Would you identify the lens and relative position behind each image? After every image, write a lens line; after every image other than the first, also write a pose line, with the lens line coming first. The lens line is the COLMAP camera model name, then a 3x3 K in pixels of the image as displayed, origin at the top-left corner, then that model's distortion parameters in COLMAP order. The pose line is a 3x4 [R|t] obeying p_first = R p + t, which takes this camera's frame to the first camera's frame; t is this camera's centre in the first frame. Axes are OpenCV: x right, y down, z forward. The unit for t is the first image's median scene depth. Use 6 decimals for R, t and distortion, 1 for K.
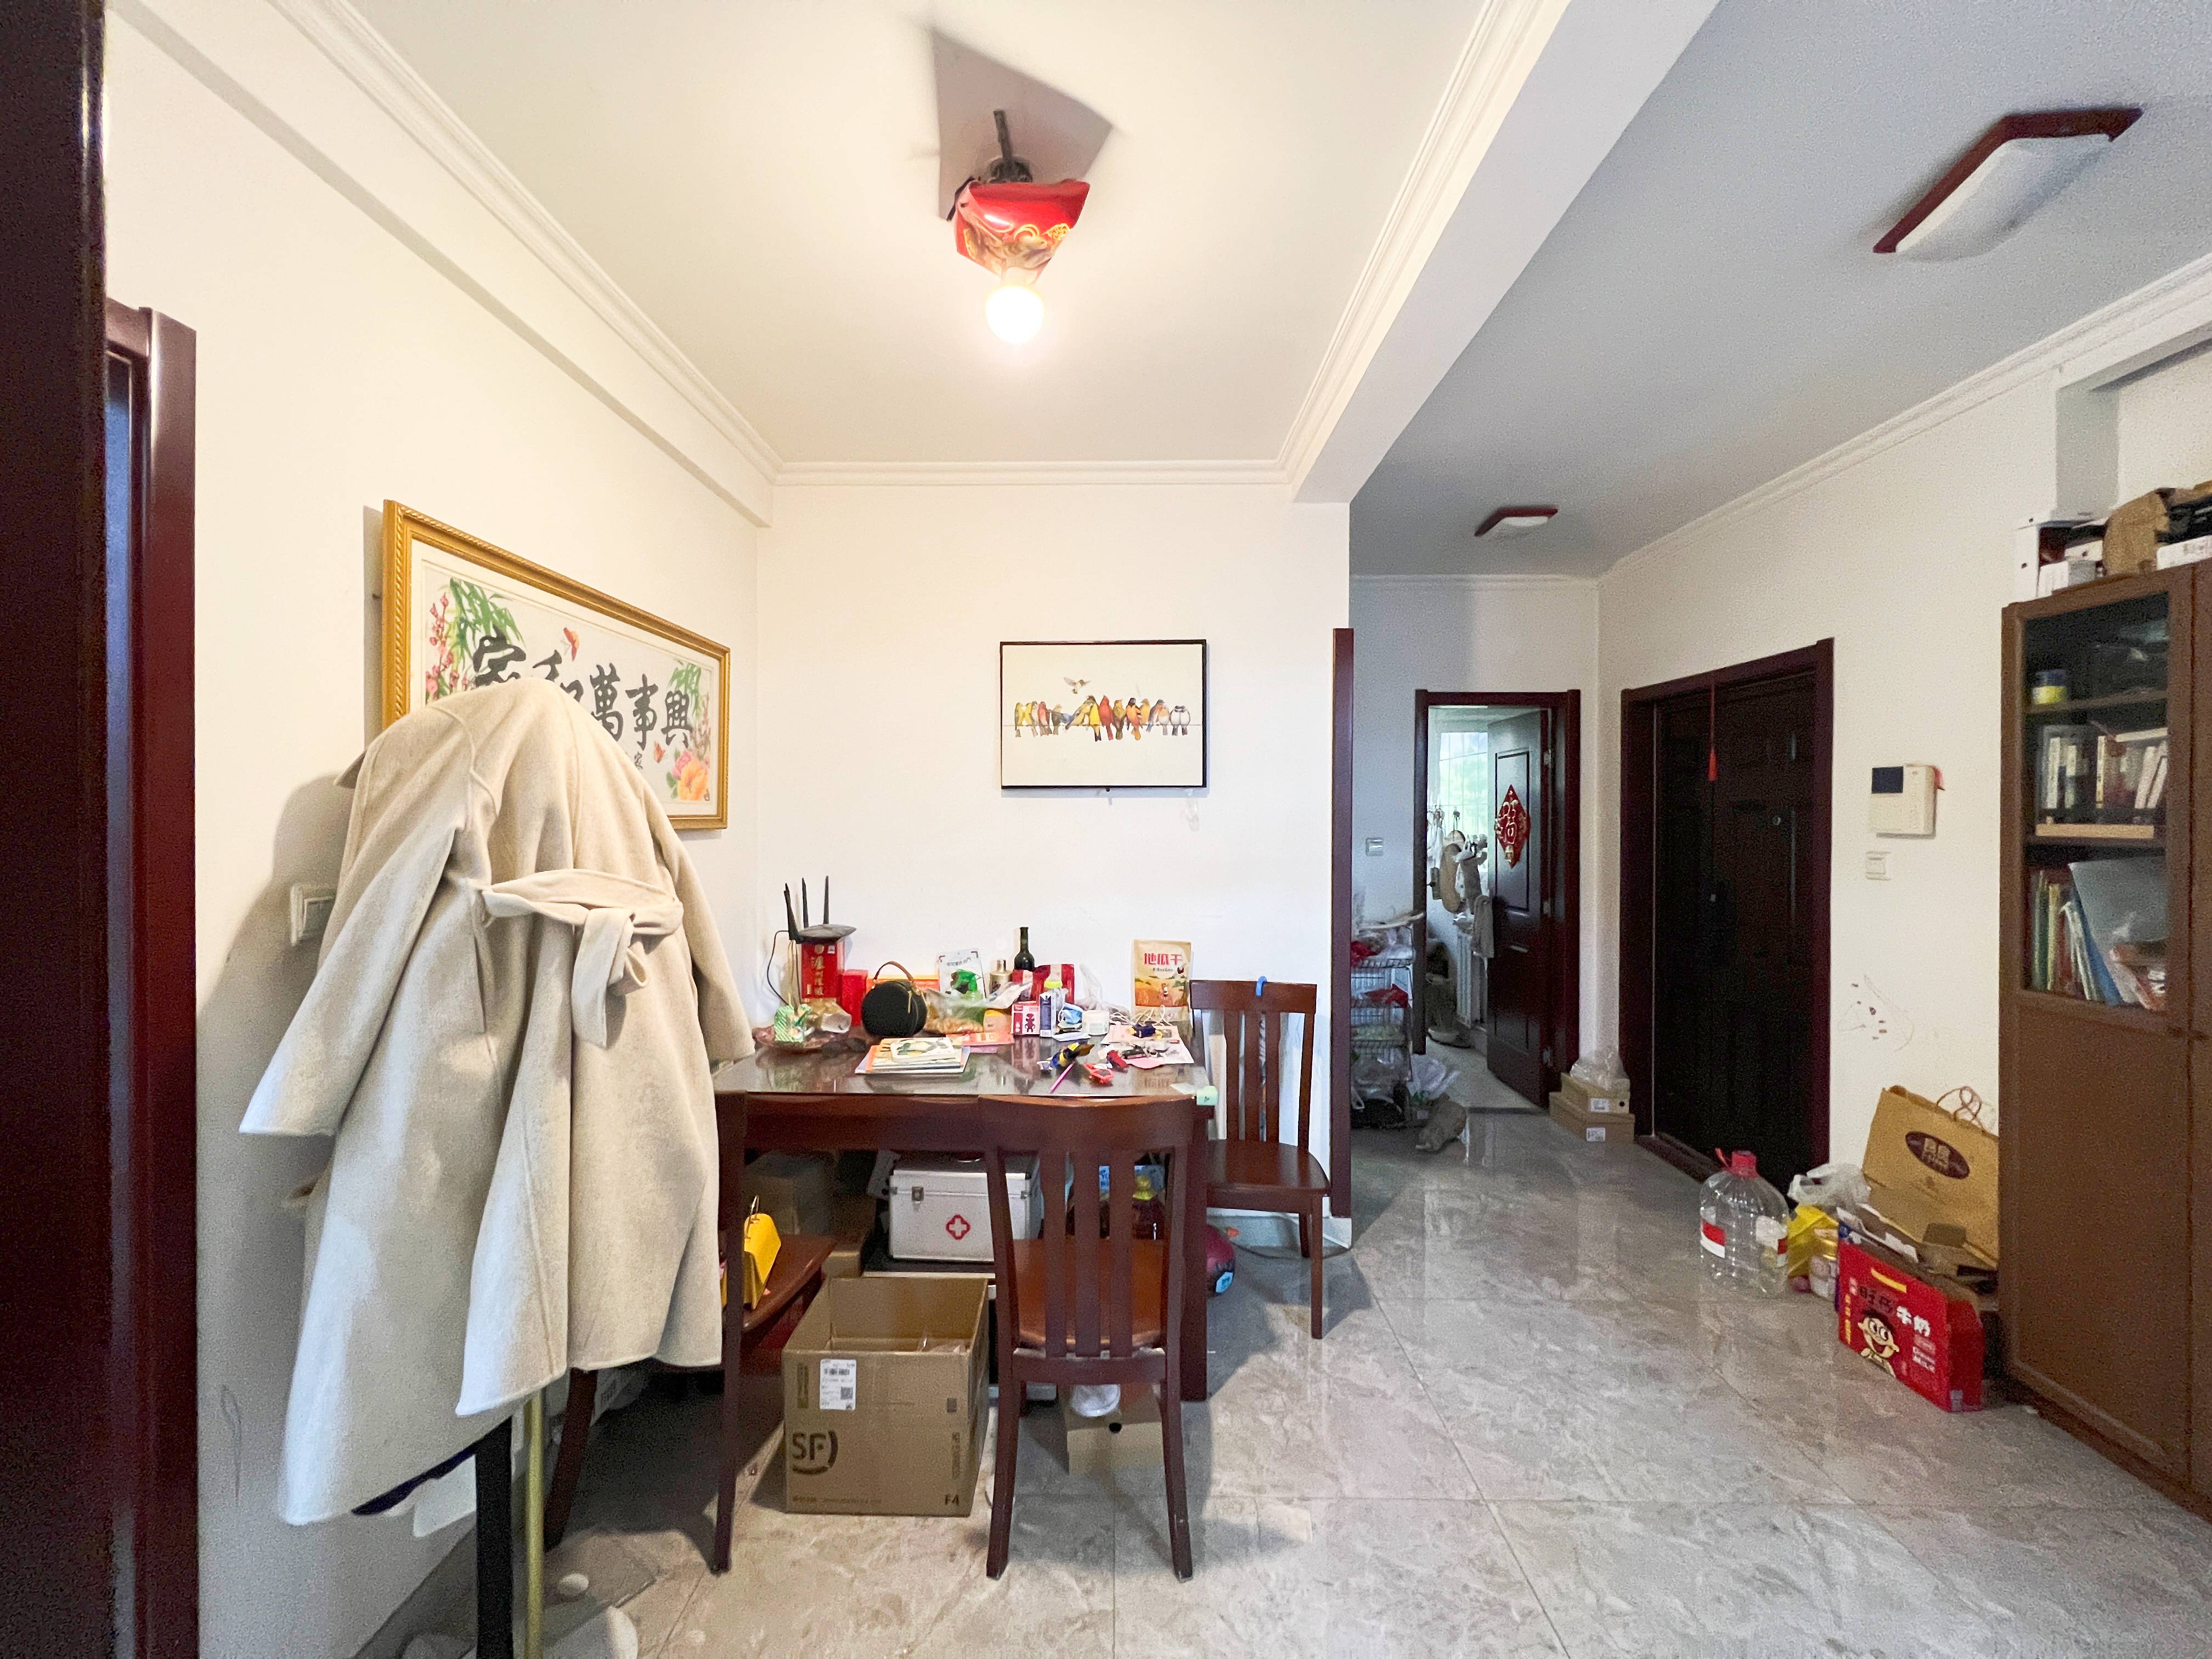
lens RADIAL K [[887.1, 0, 1100.6], [0, 887.1, 823.3], [0, 0, 1]] dist [-0.003417, 0.000469]
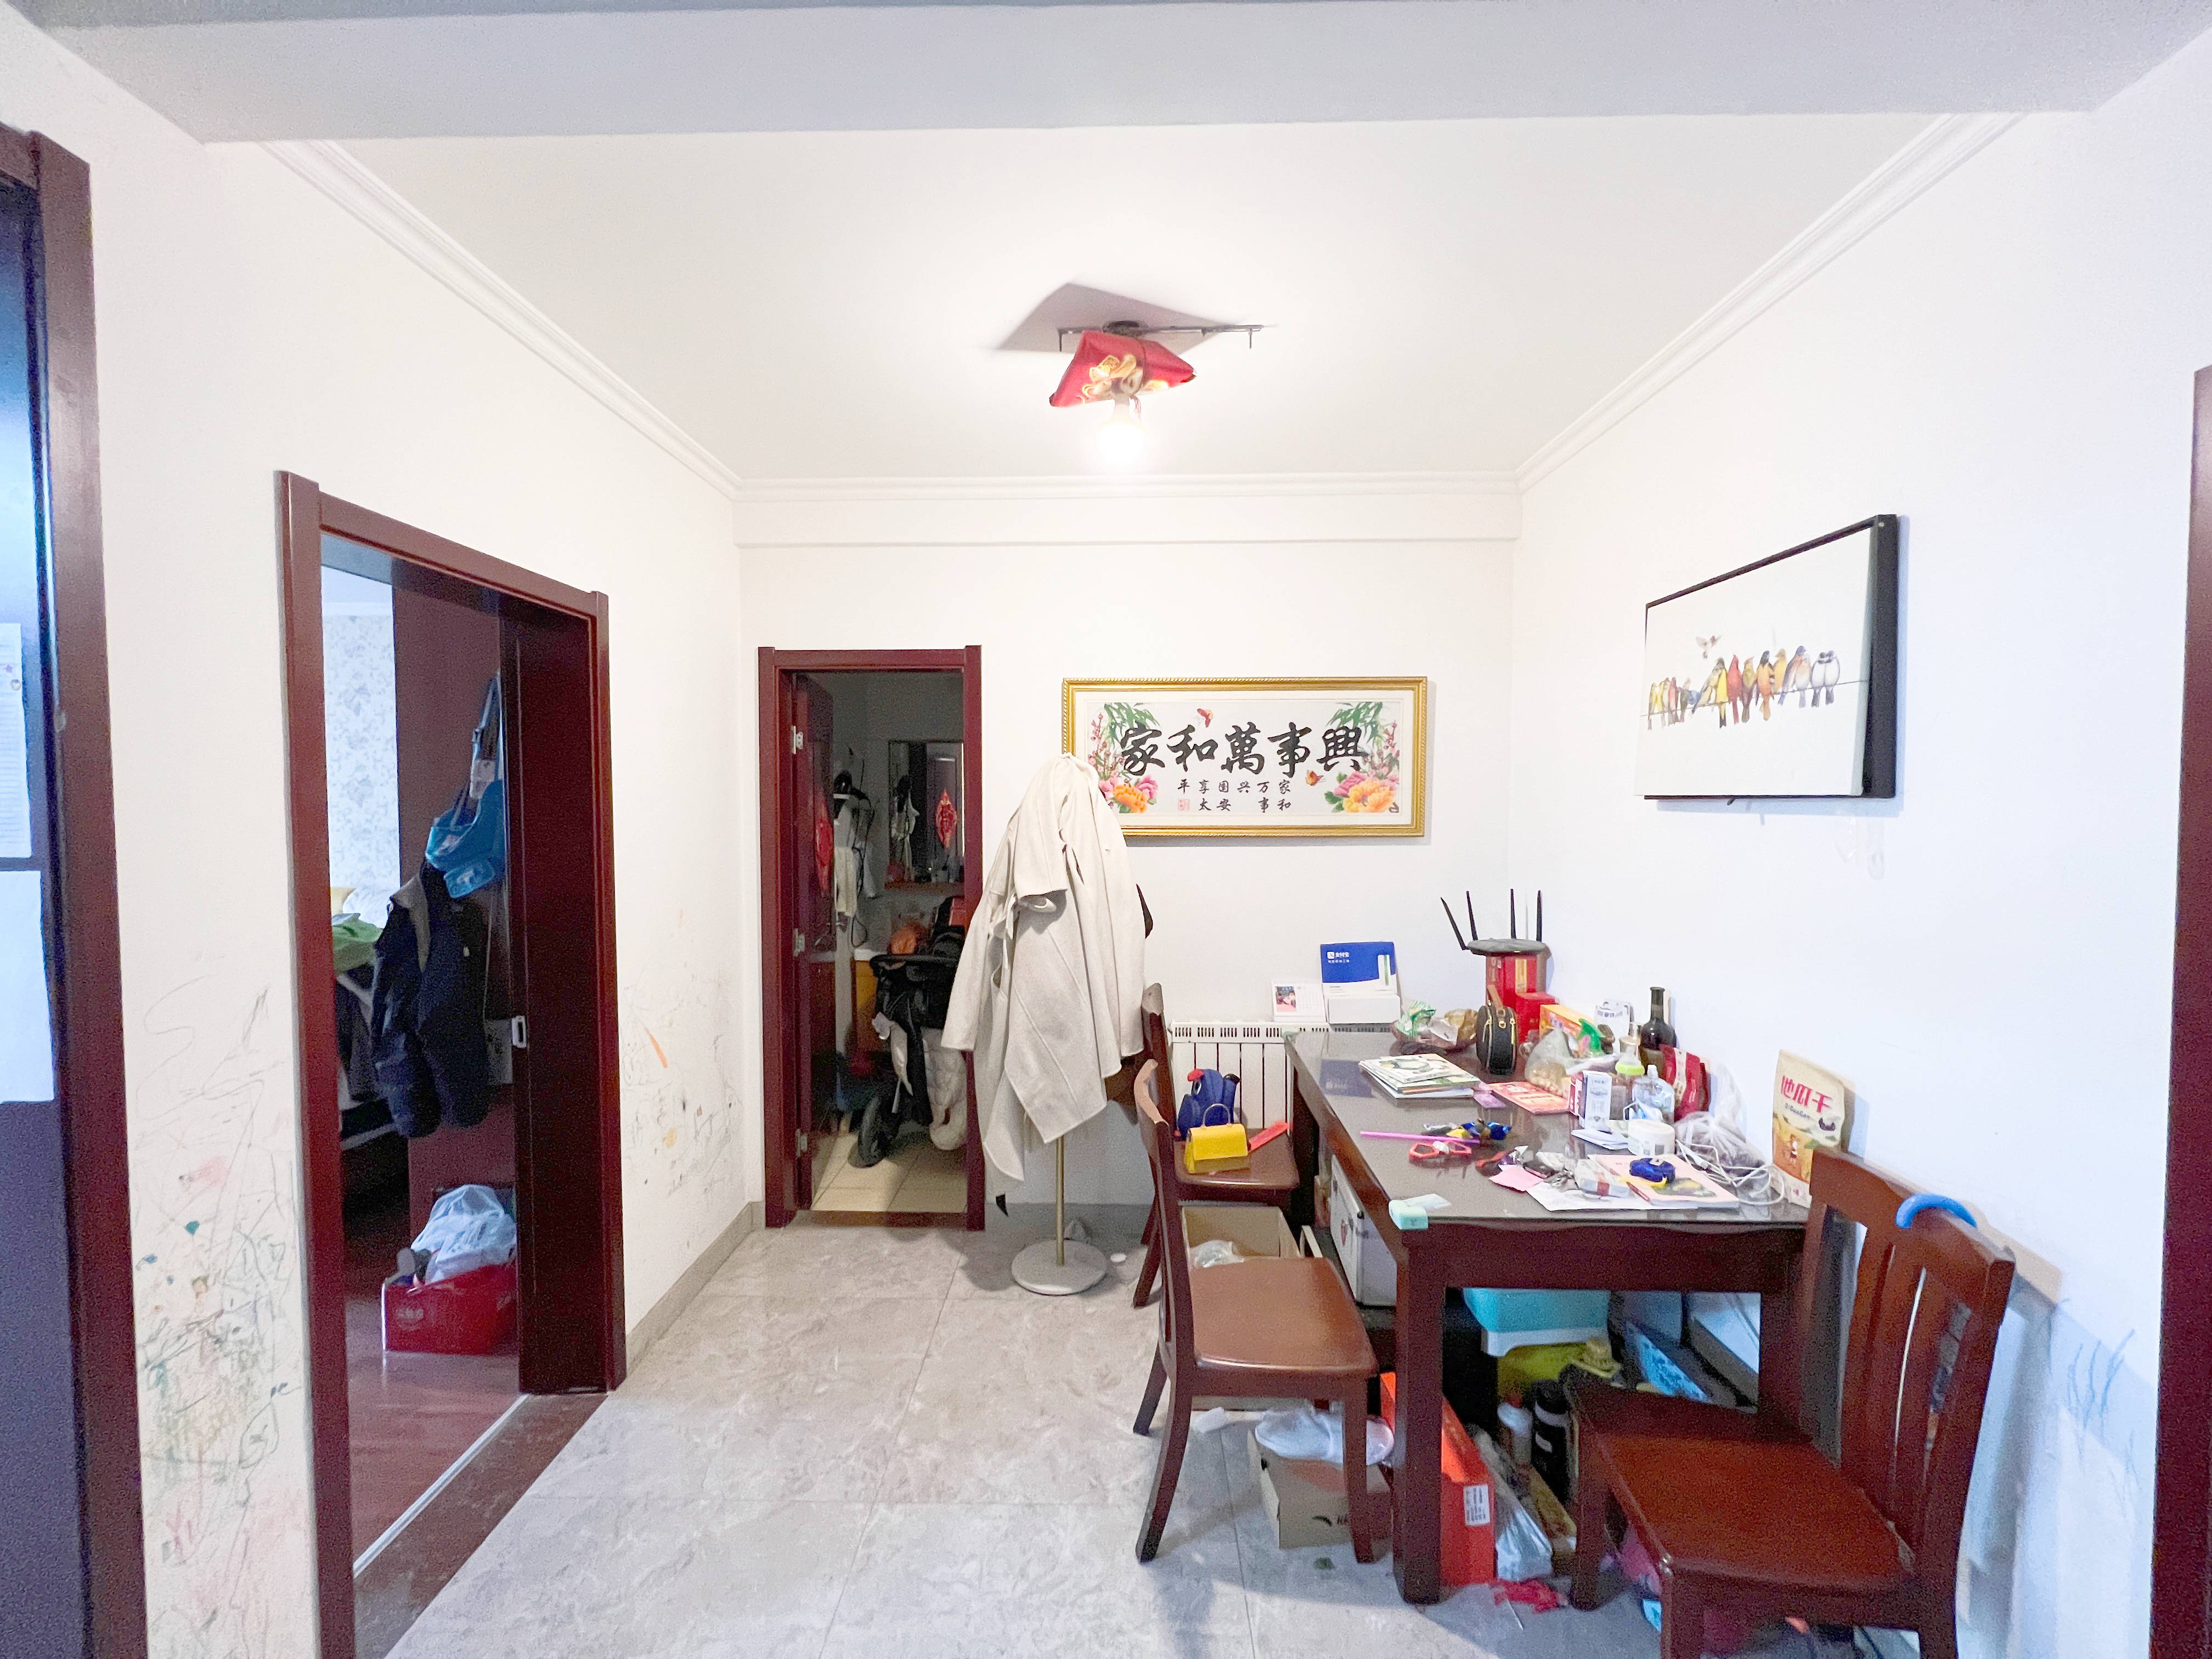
lens RADIAL K [[887.1, 0, 1106.0], [0, 887.1, 826.5], [0, 0, 1]] dist [-0.003417, 0.000469]
pose [[-0.005867, 0.033311, -0.999428, 0.776859], [-0.002921, 0.999440, 0.033328, -0.047867], [0.999979, 0.003115, -0.005766, 0.657678]]
